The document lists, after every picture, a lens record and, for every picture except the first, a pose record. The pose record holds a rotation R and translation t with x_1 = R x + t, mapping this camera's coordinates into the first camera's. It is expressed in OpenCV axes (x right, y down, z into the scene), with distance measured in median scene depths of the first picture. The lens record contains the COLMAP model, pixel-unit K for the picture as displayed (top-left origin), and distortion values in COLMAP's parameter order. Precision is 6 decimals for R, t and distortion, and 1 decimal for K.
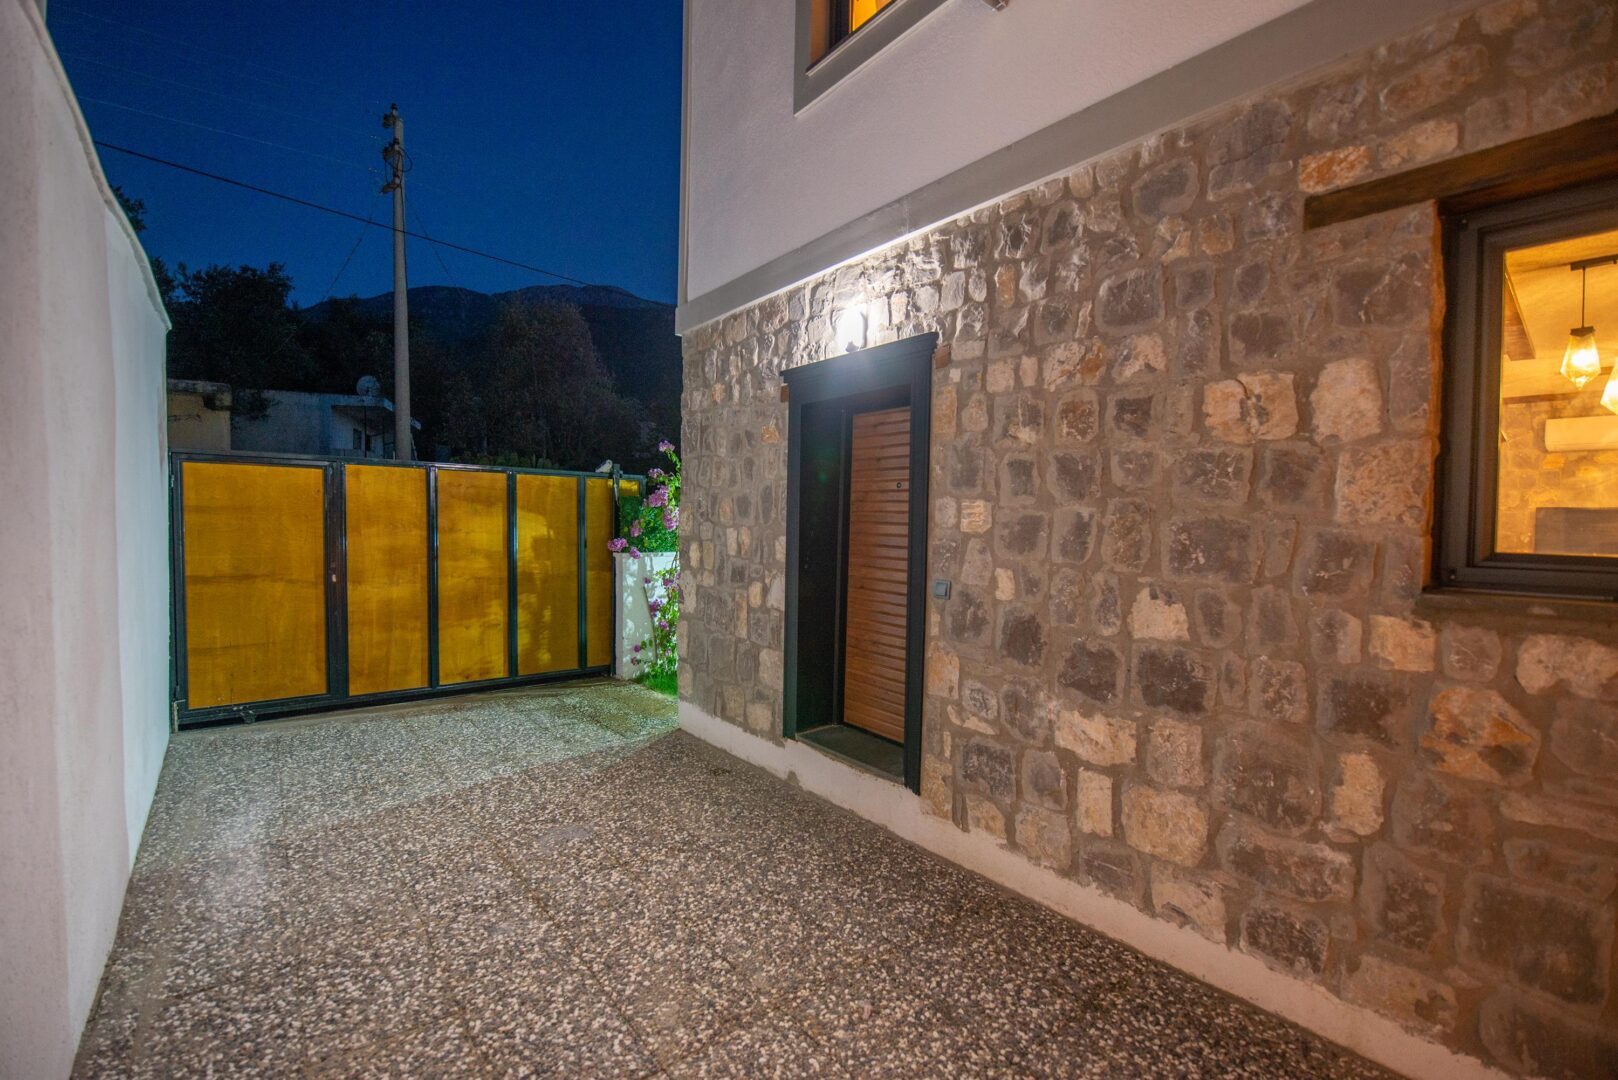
lens RADIAL K [[705.5, 0, 808.9], [0, 705.5, 538.5], [0, 0, 1]] dist [-0.004994, -0.006055]
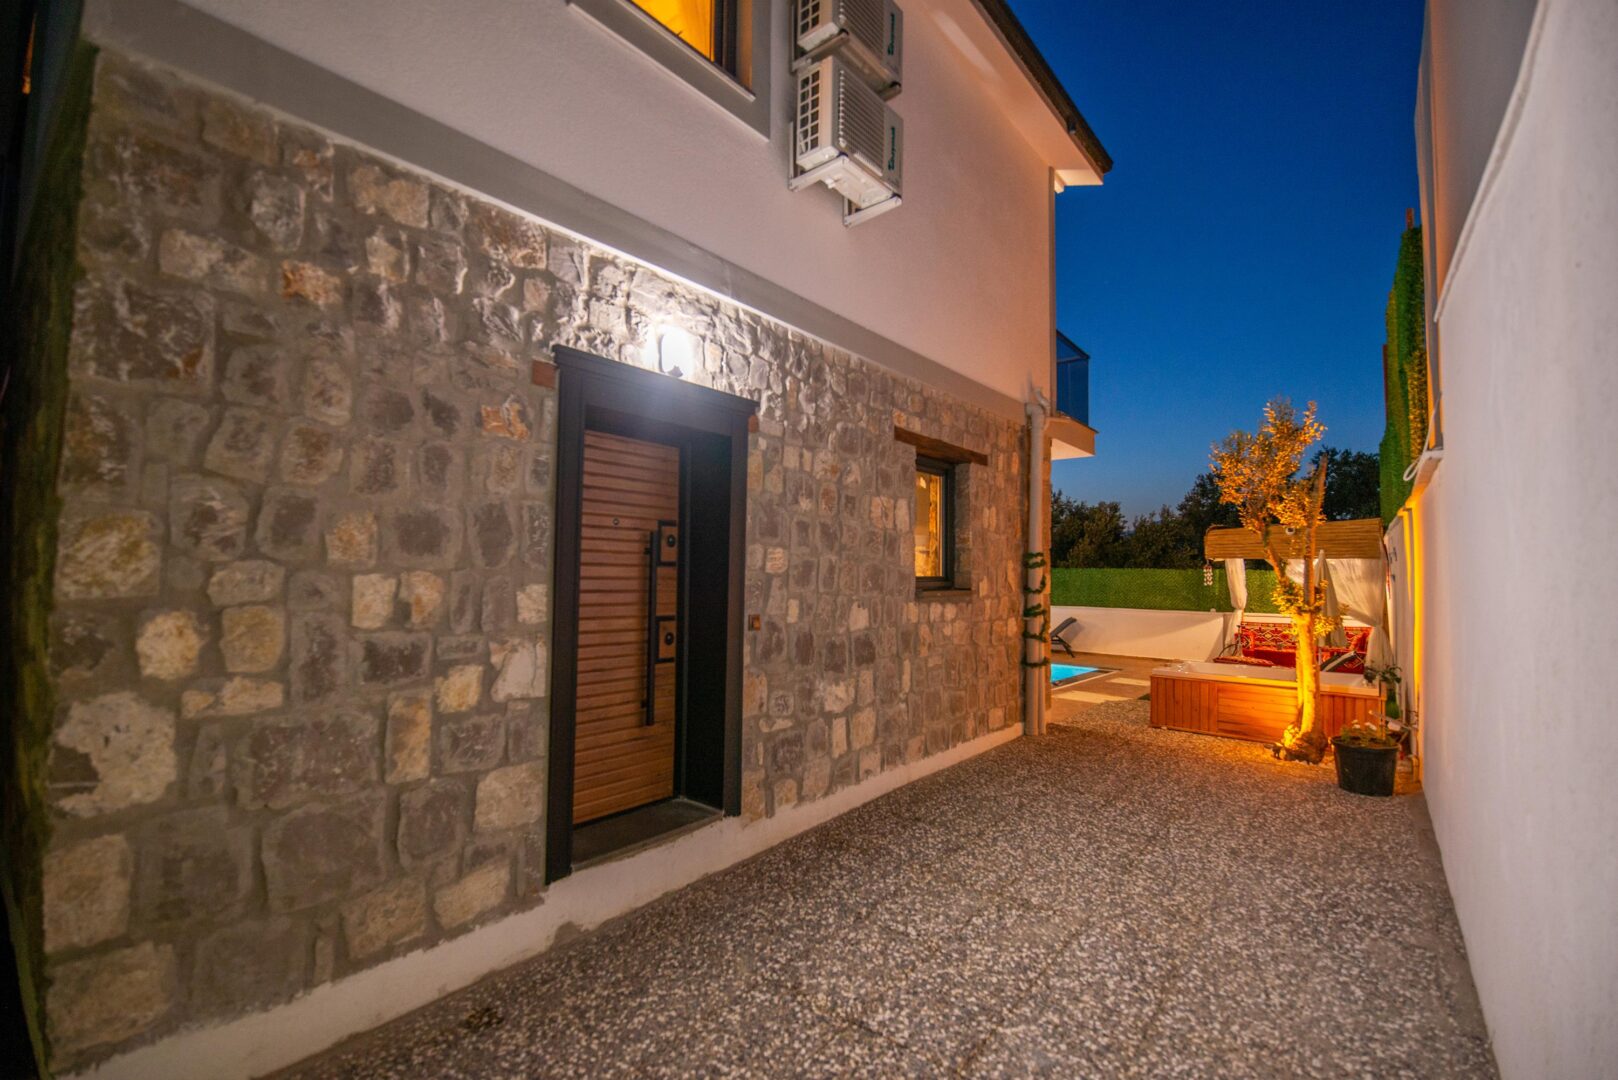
lens RADIAL K [[705.5, 0, 811.7], [0, 705.5, 538.9], [0, 0, 1]] dist [-0.004994, -0.006055]
pose [[-0.226606, 0.026374, 0.973629, -1.036958], [0.008322, 0.999649, -0.025142, -0.038208], [-0.973951, 0.002406, -0.226746, 1.250804]]
